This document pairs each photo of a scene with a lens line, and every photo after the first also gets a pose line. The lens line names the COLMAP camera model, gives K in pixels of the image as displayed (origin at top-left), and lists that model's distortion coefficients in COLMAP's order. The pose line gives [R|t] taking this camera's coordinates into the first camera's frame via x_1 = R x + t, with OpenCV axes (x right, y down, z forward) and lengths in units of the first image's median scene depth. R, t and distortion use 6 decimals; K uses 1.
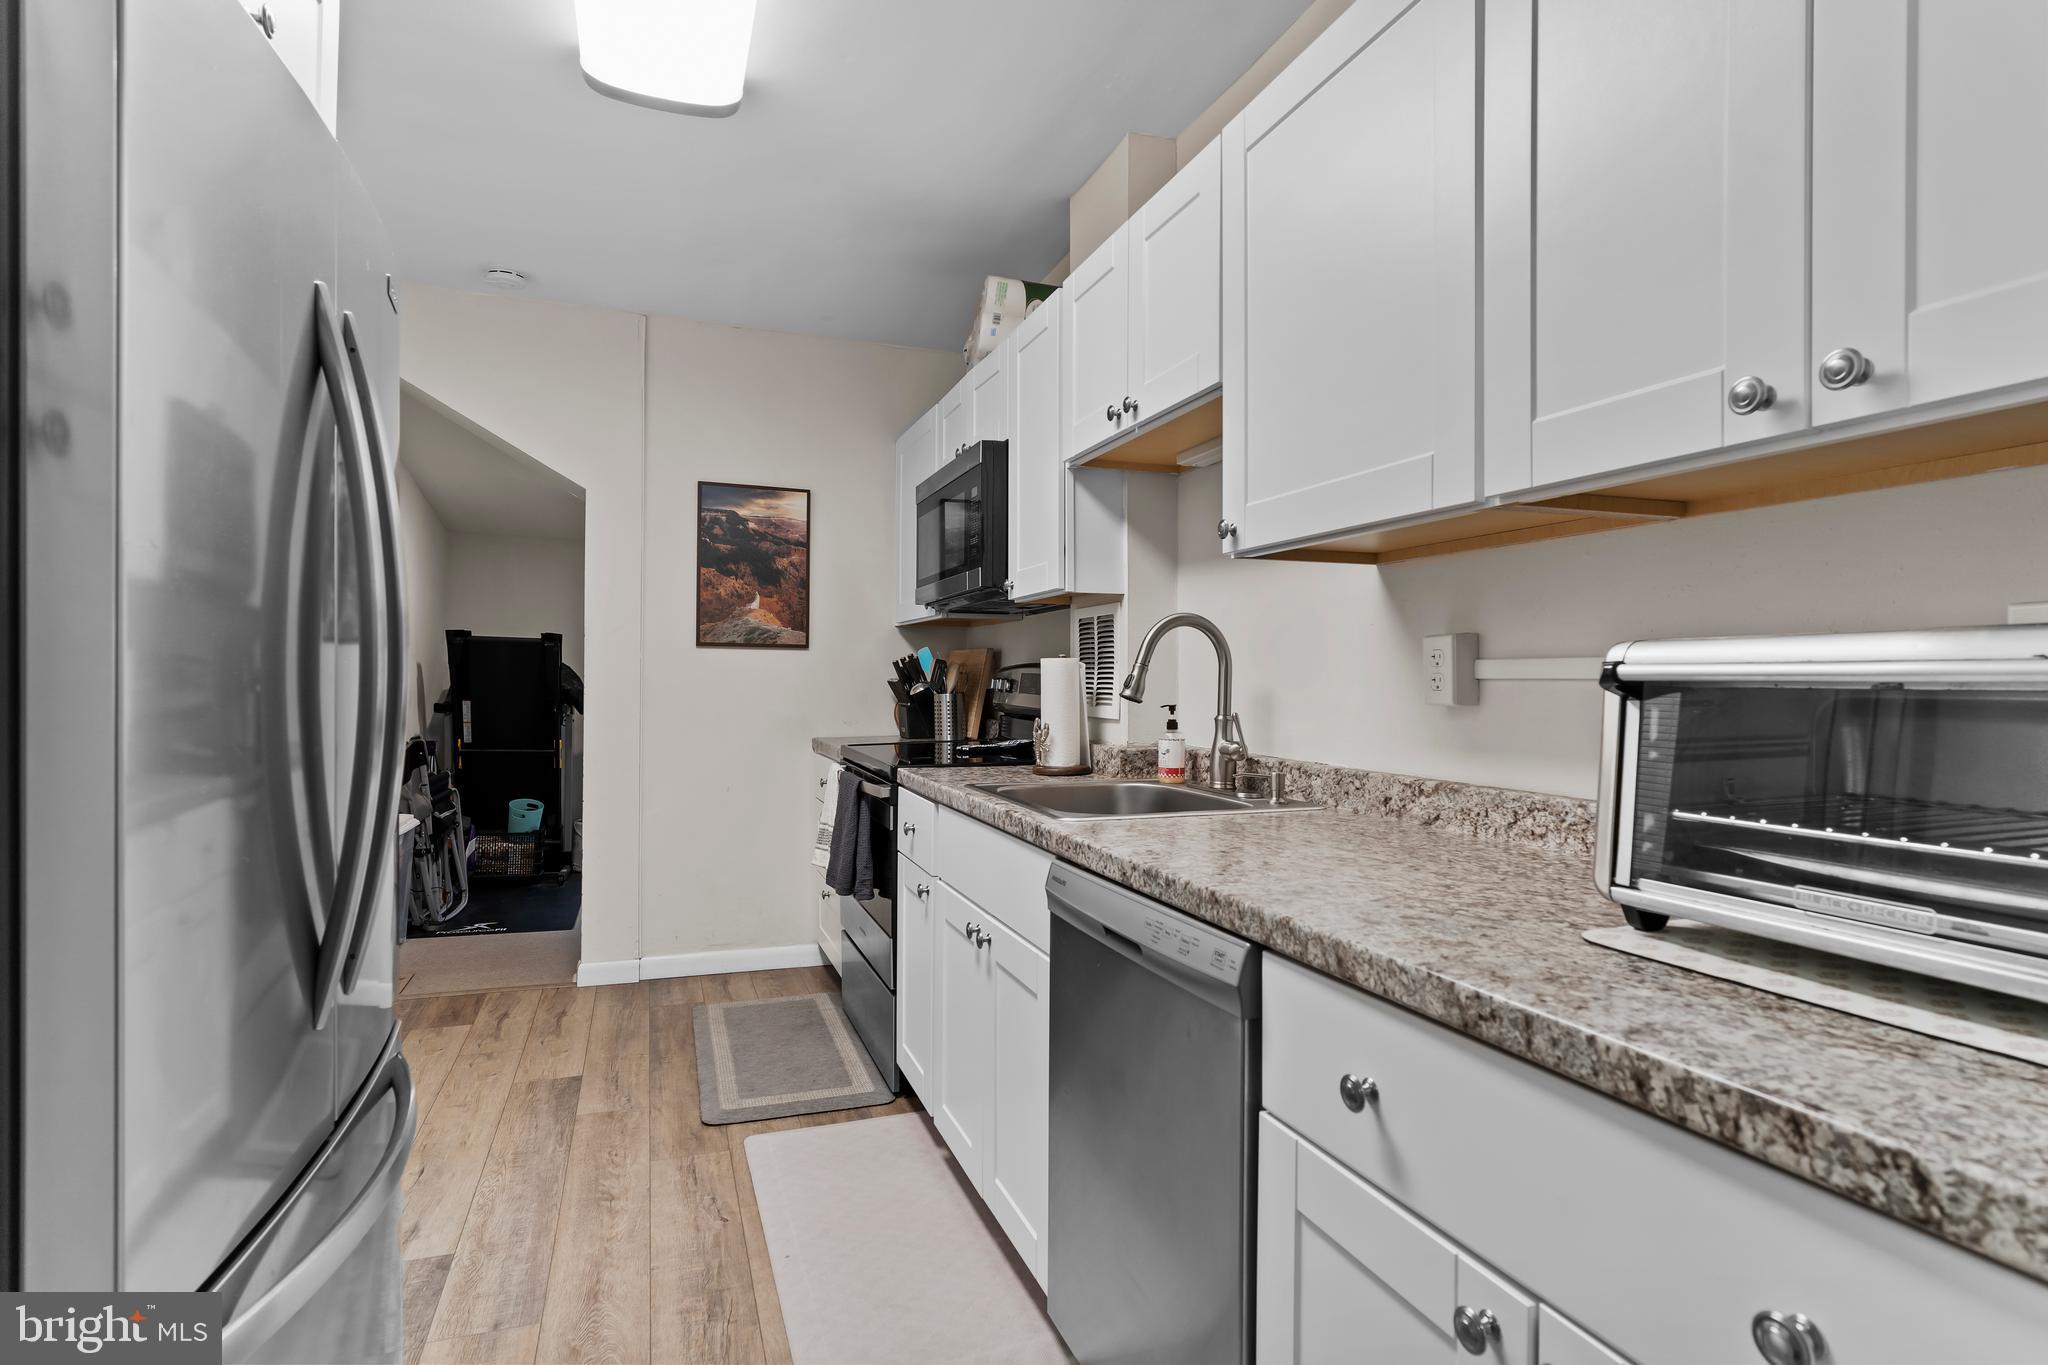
lens RADIAL K [[1056.2, 0, 1024.0], [0, 1056.2, 682.5], [0, 0, 1]] dist [-0.000044, -0.000045]
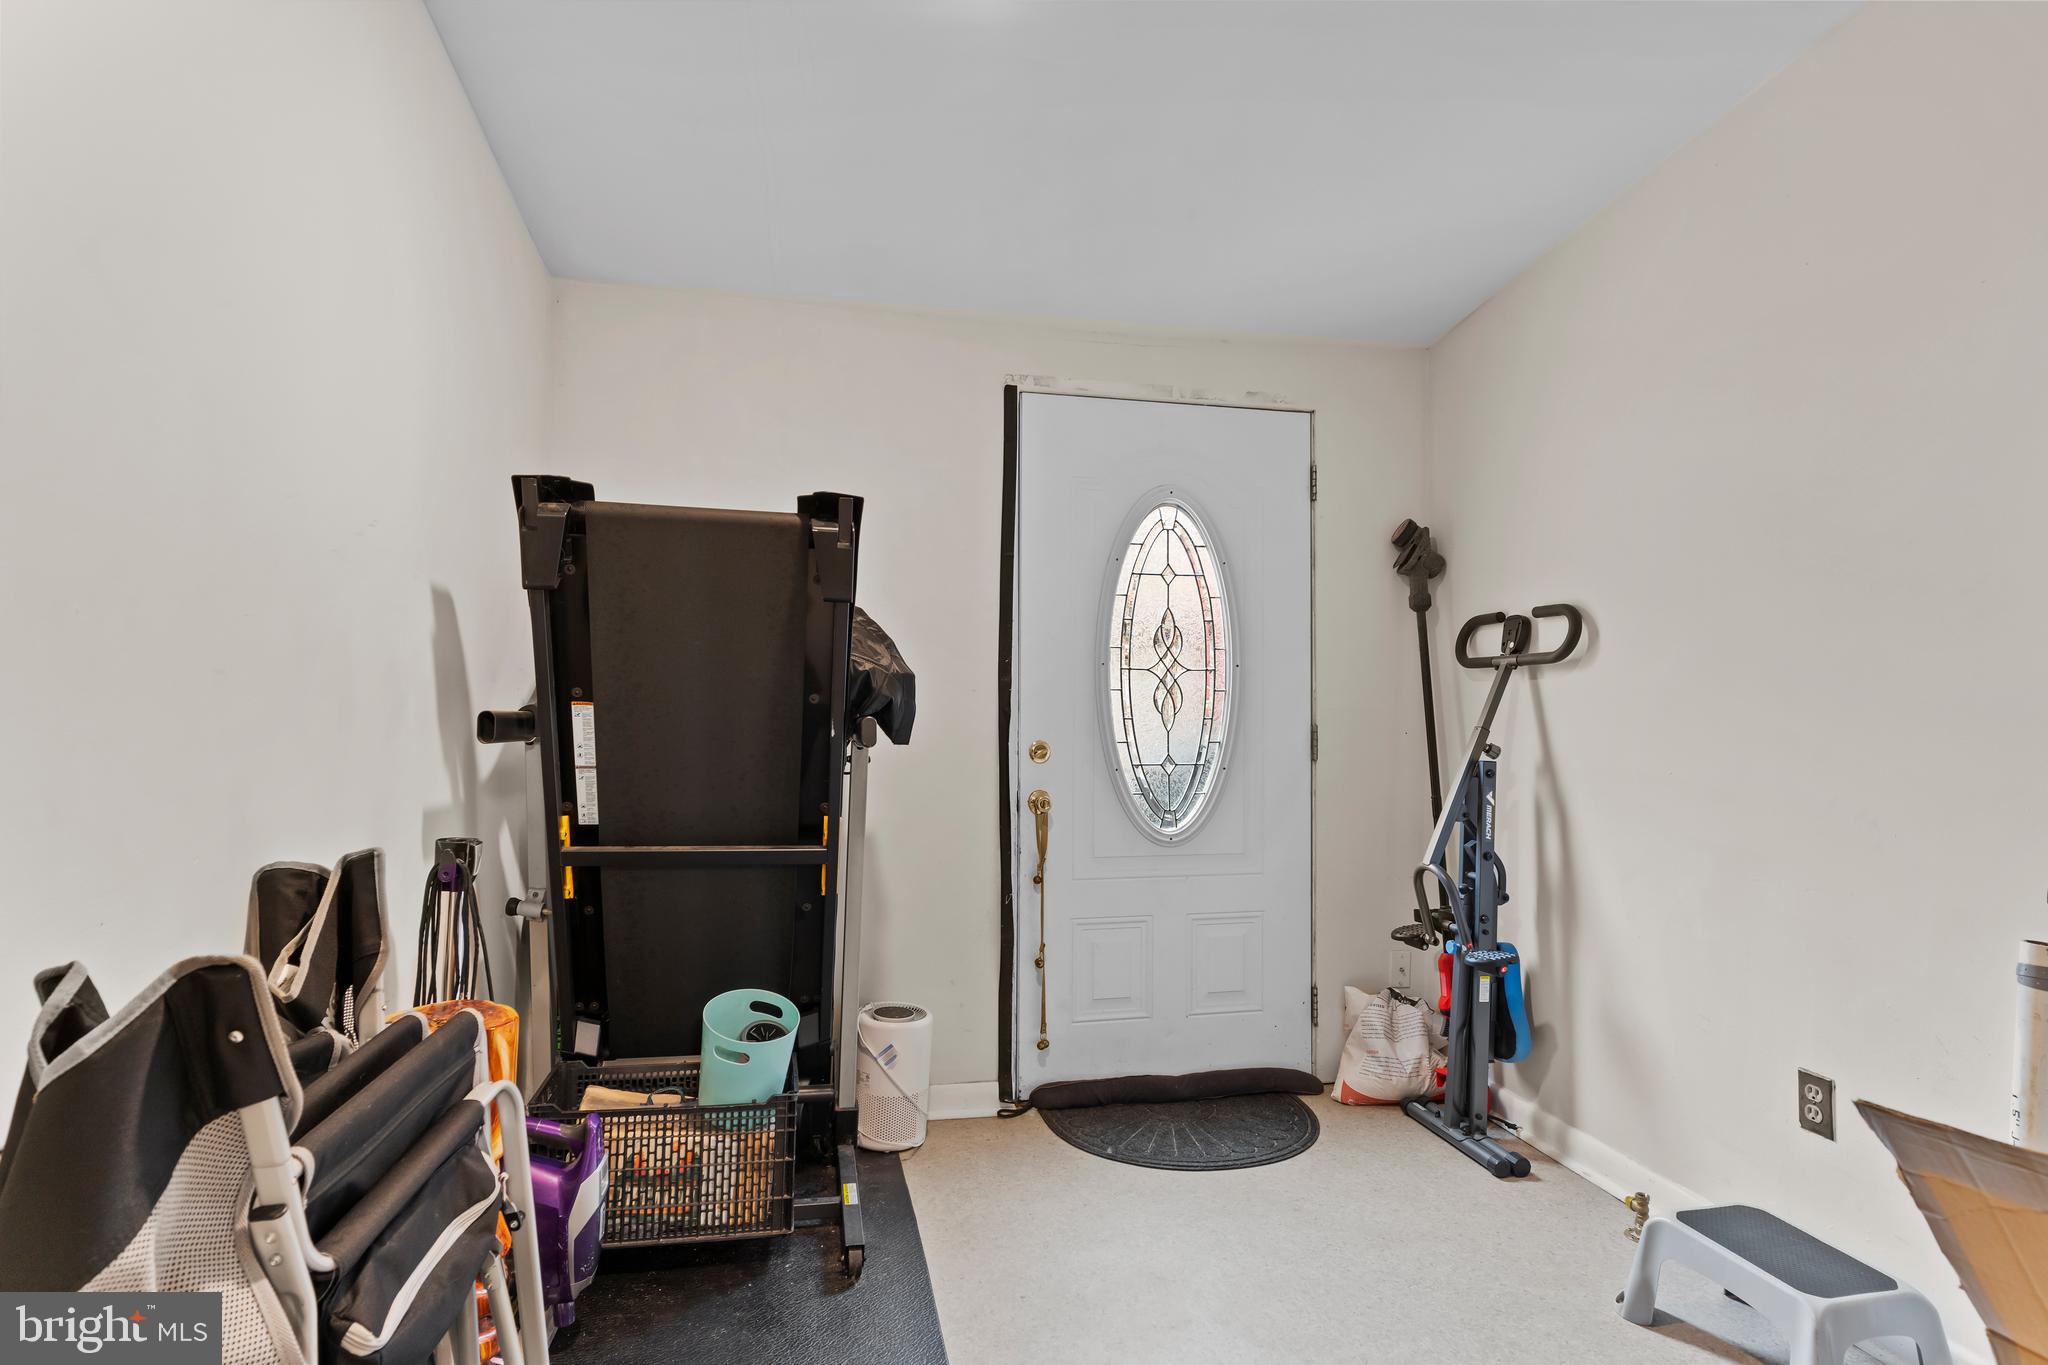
lens RADIAL K [[1056.2, 0, 1024.0], [0, 1056.2, 682.5], [0, 0, 1]] dist [-0.000044, -0.000045]
pose [[0.990527, 0.004903, -0.137233, -0.342266], [-0.004358, 0.999981, 0.004271, 0.008448], [0.137251, -0.003633, 0.990530, 0.684931]]
